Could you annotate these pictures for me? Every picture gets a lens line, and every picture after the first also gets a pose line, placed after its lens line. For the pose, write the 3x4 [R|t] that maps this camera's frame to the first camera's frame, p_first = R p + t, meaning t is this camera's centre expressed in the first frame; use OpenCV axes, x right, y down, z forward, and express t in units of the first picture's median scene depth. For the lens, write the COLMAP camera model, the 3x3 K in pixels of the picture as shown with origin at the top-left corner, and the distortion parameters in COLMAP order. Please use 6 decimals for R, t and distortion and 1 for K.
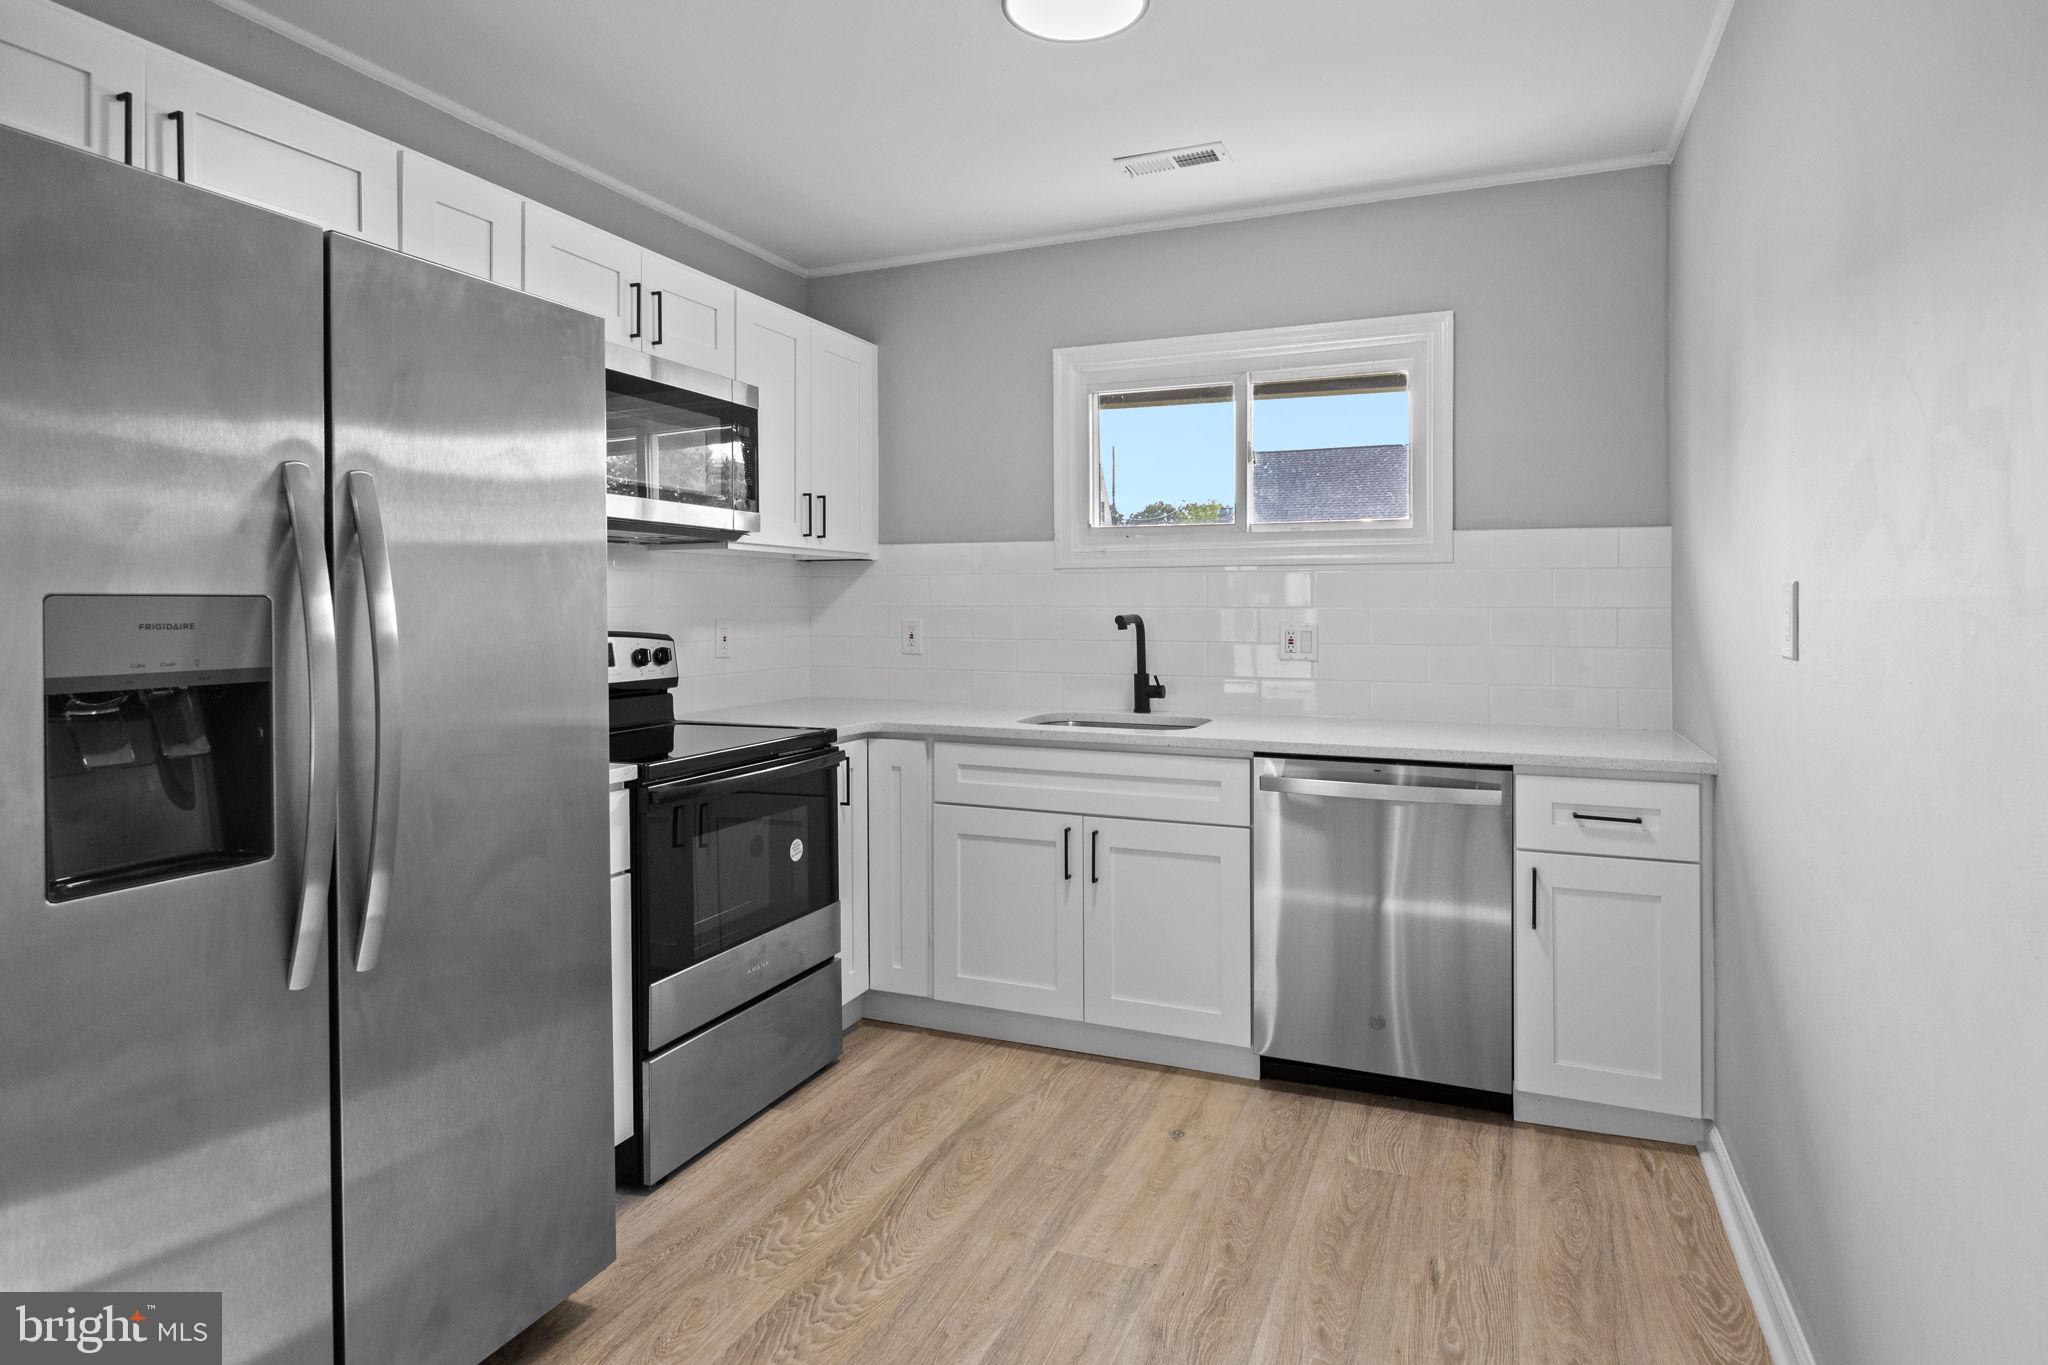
lens RADIAL K [[1118.7, 0, 1024.8], [0, 1118.7, 607.5], [0, 0, 1]] dist [0.000522, -0.000330]
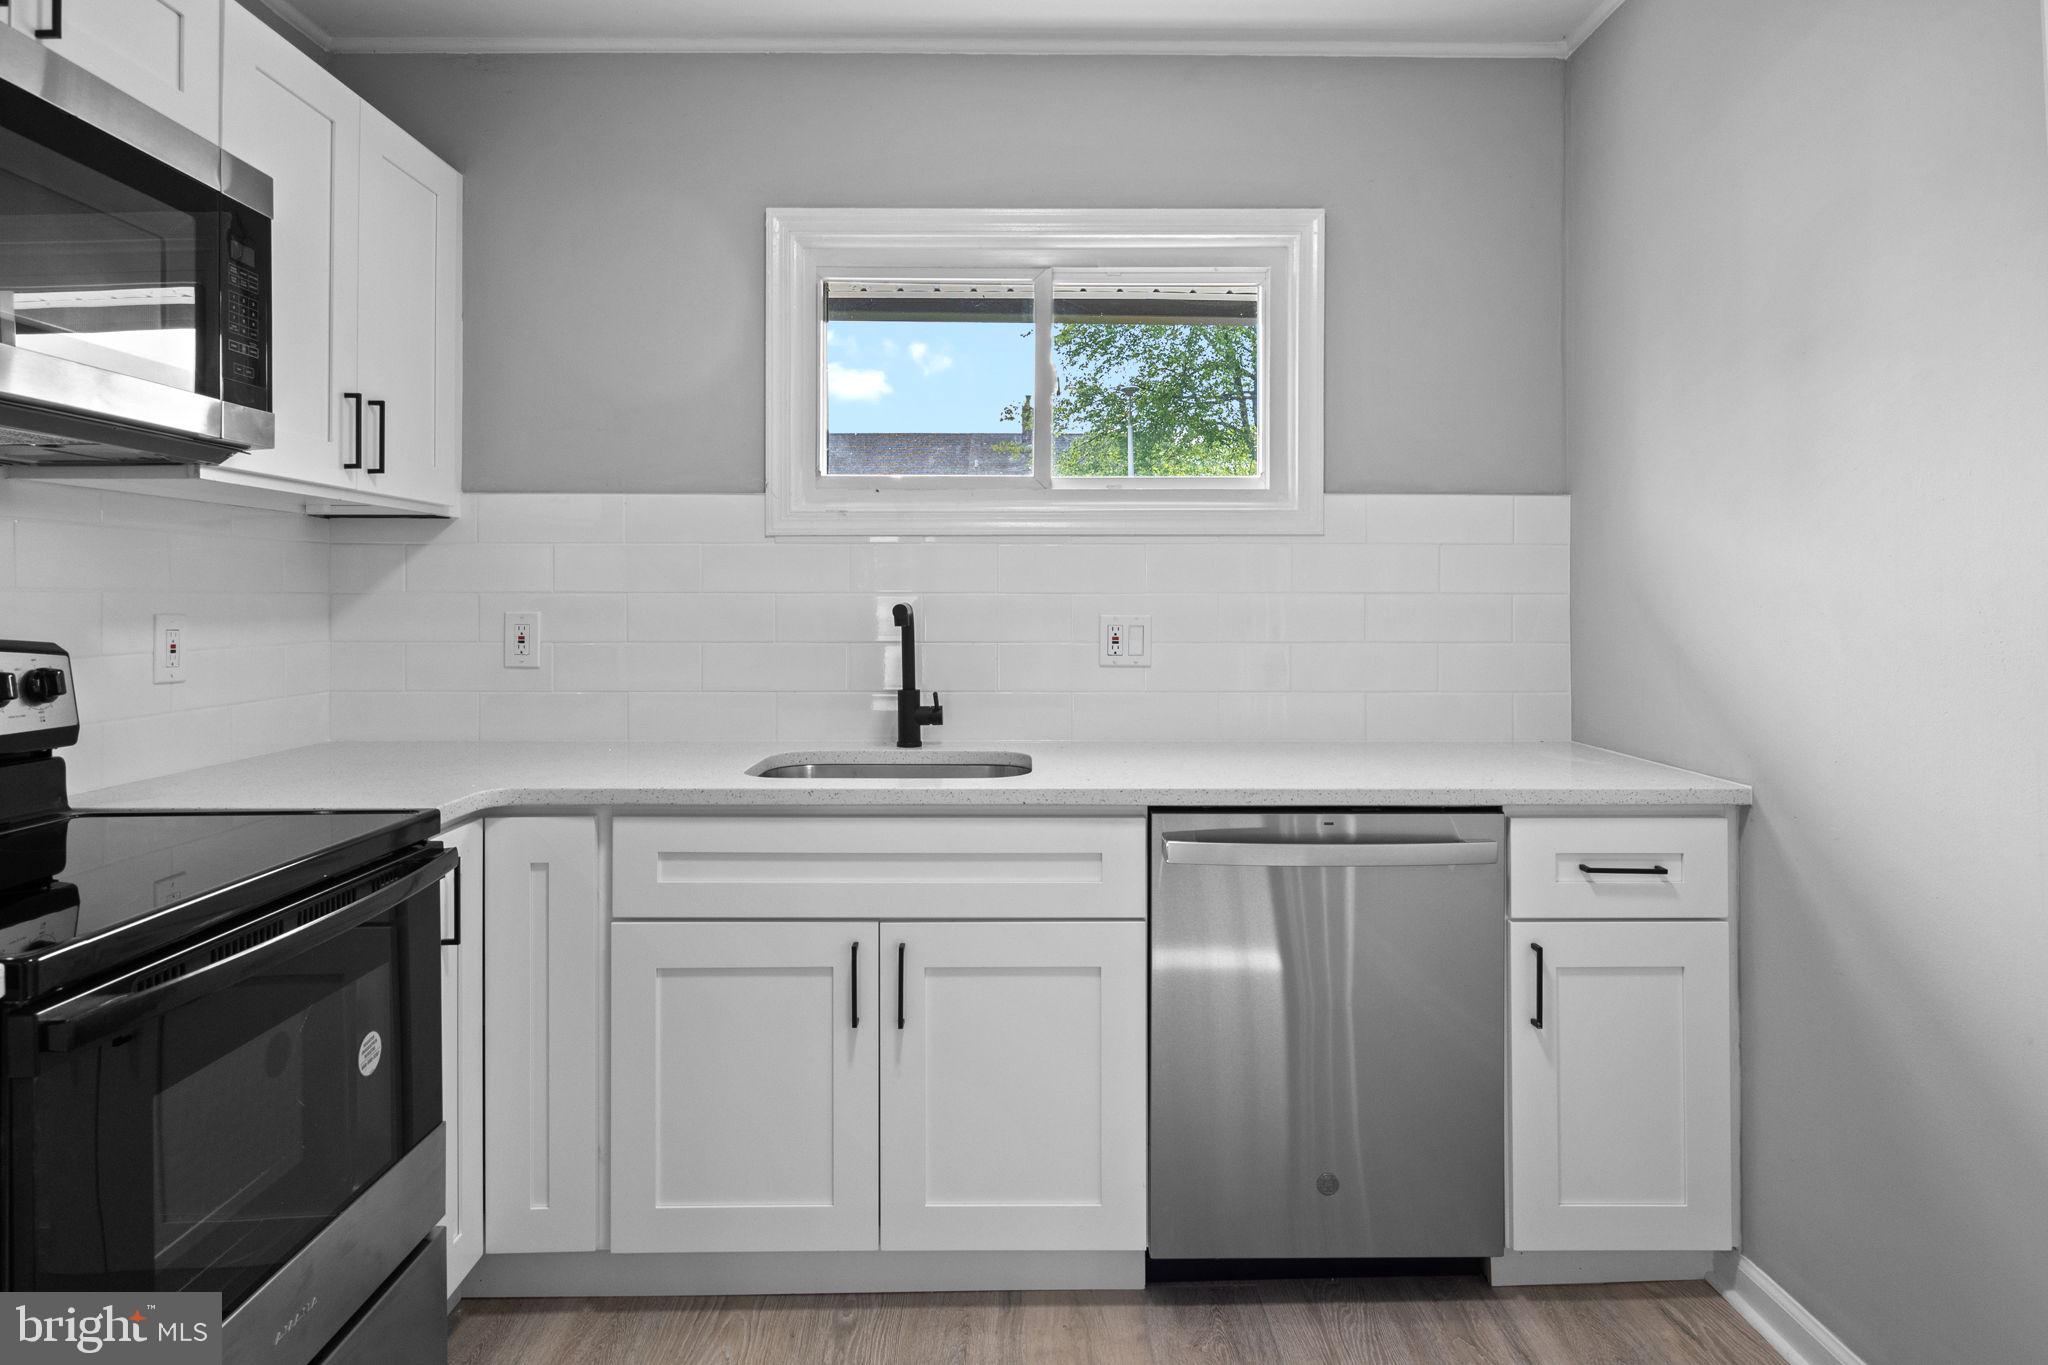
lens RADIAL K [[1181.1, 0, 1023.4], [0, 1181.1, 589.0], [0, 0, 1]] dist [-0.003134, 0.001304]
pose [[0.916651, 0.004044, 0.399669, -0.133674], [0.000895, 0.999926, -0.012172, 0.006851], [-0.399689, 0.011515, 0.916579, 0.341496]]
